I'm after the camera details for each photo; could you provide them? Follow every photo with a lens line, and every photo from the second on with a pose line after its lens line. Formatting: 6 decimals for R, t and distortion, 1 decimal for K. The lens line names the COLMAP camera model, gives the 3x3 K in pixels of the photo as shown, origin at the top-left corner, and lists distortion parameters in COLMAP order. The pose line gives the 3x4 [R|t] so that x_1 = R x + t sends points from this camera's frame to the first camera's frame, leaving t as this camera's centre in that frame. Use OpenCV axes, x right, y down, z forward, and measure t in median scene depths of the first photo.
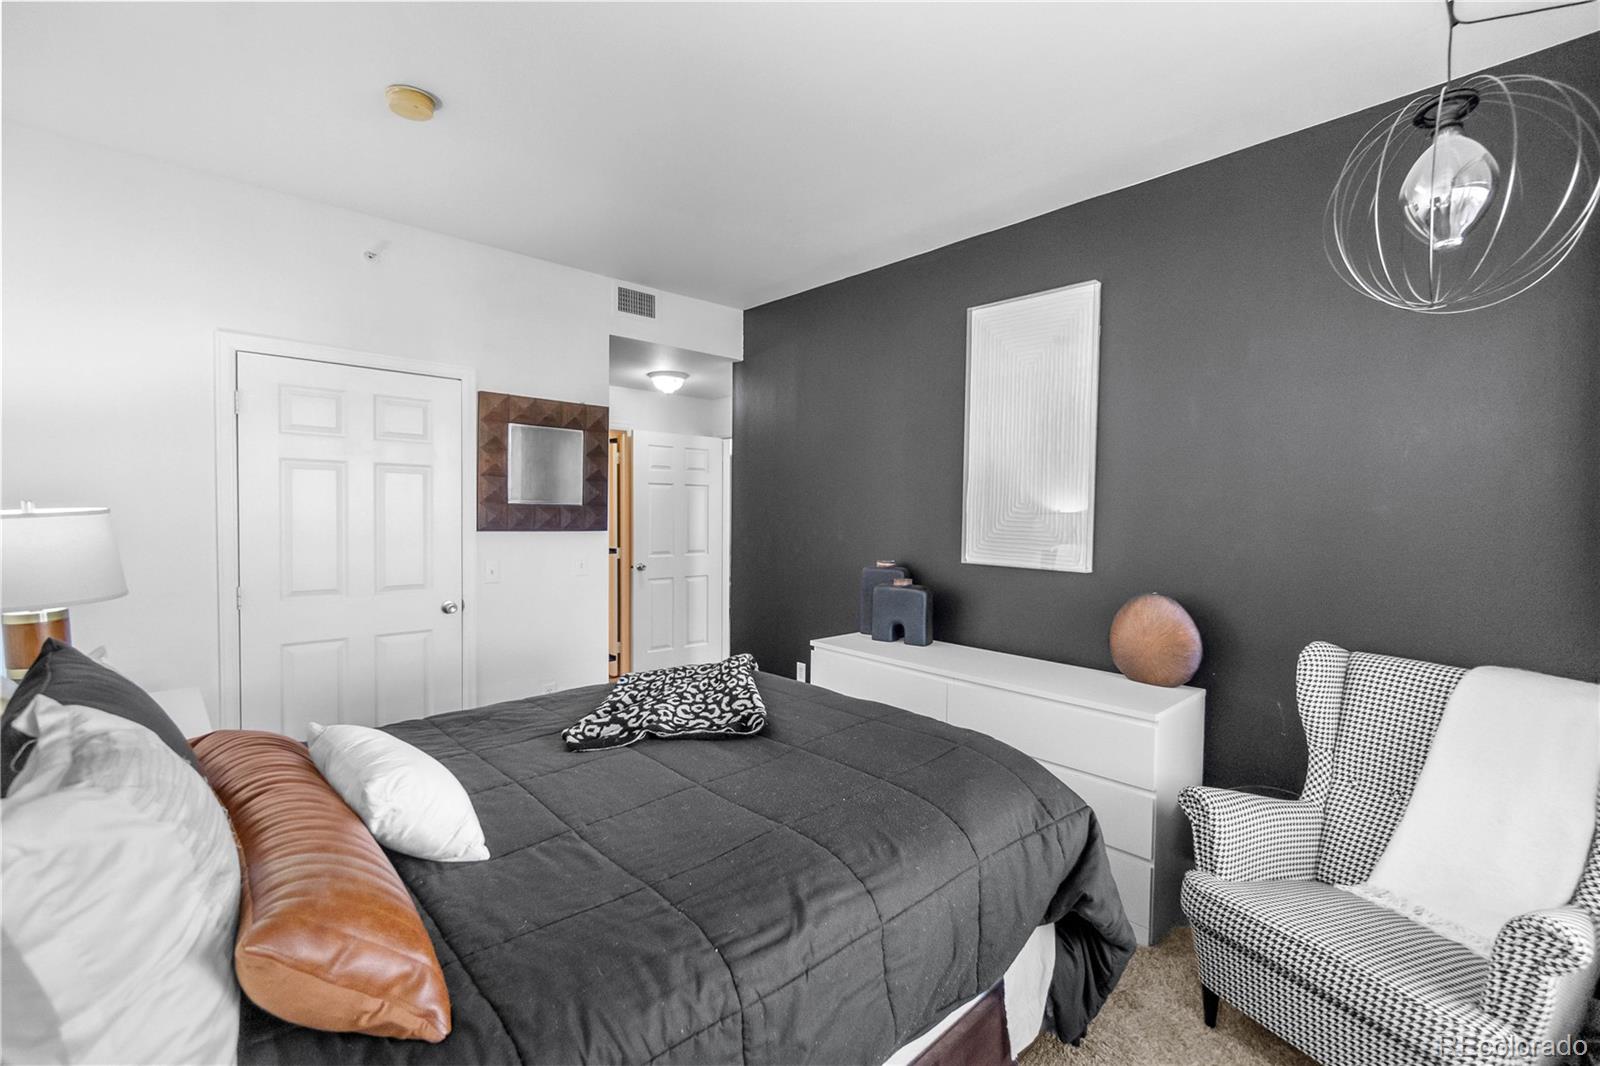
lens RADIAL K [[722.2, 0, 798.1], [0, 722.2, 513.5], [0, 0, 1]] dist [-0.000143, 0.000139]
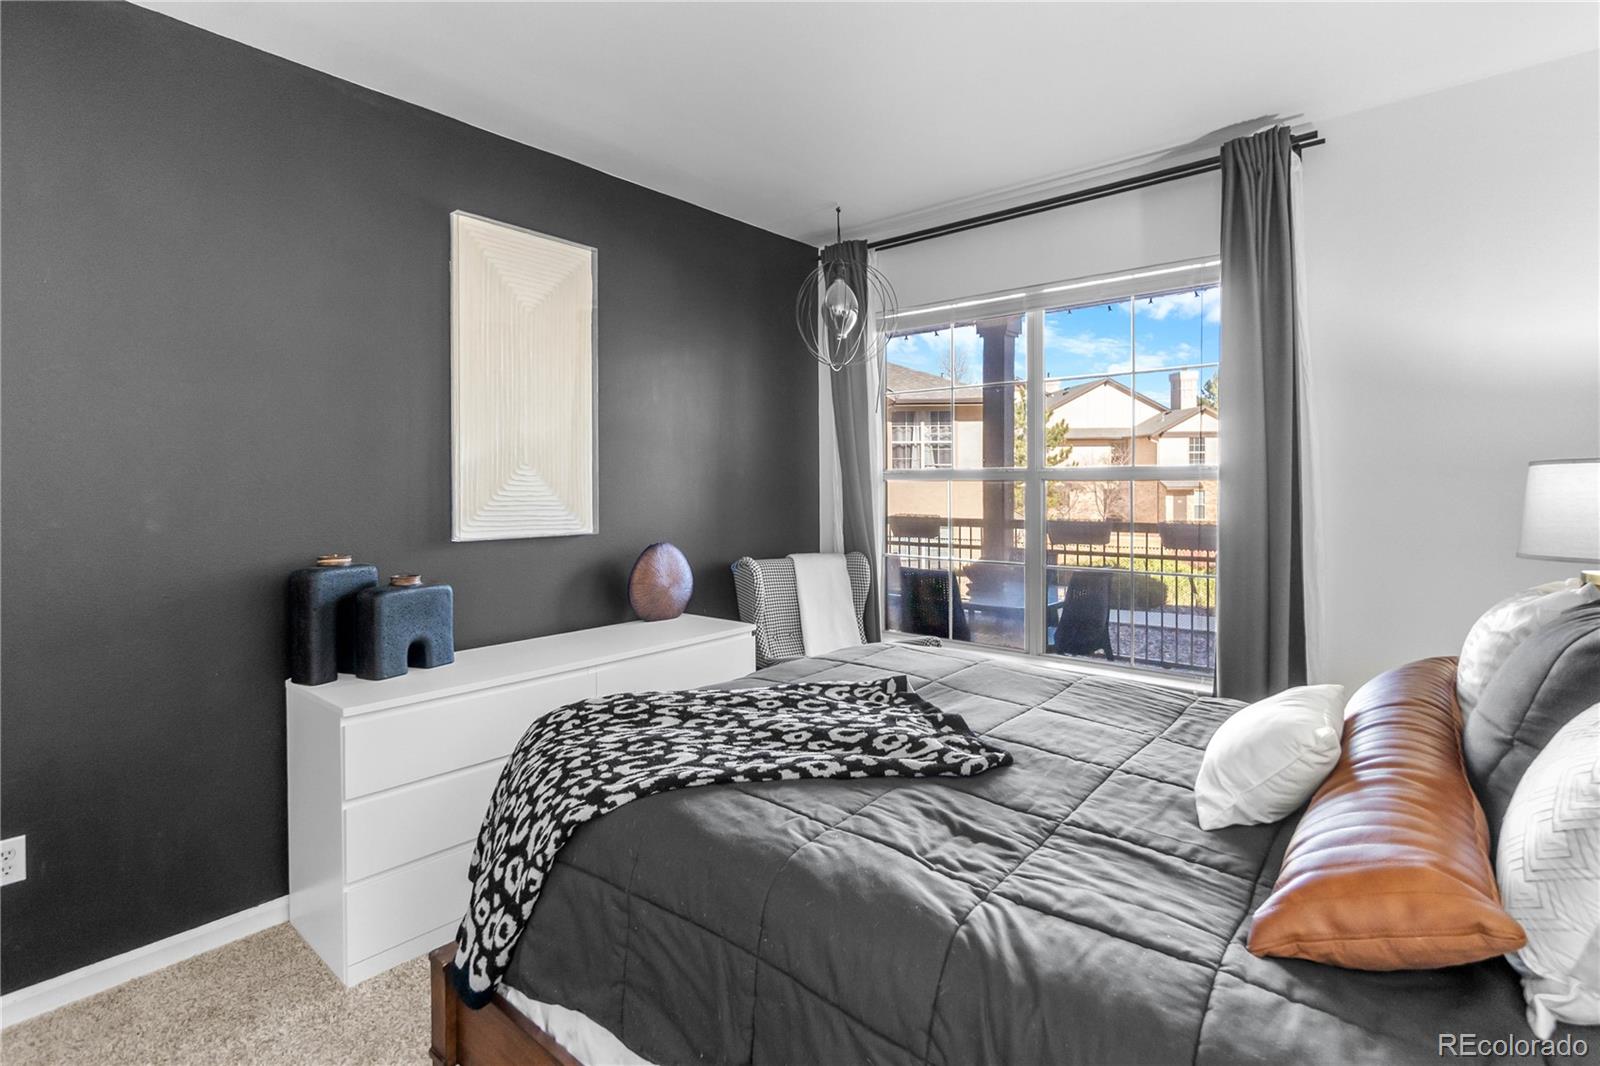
lens RADIAL K [[767.1, 0, 801.2], [0, 767.1, 490.0], [0, 0, 1]] dist [-0.007232, -0.000607]
pose [[-0.106581, -0.014022, 0.994205, -0.745493], [0.007164, 0.999864, 0.014869, 0.005629], [-0.994278, 0.008707, -0.106466, 0.874630]]
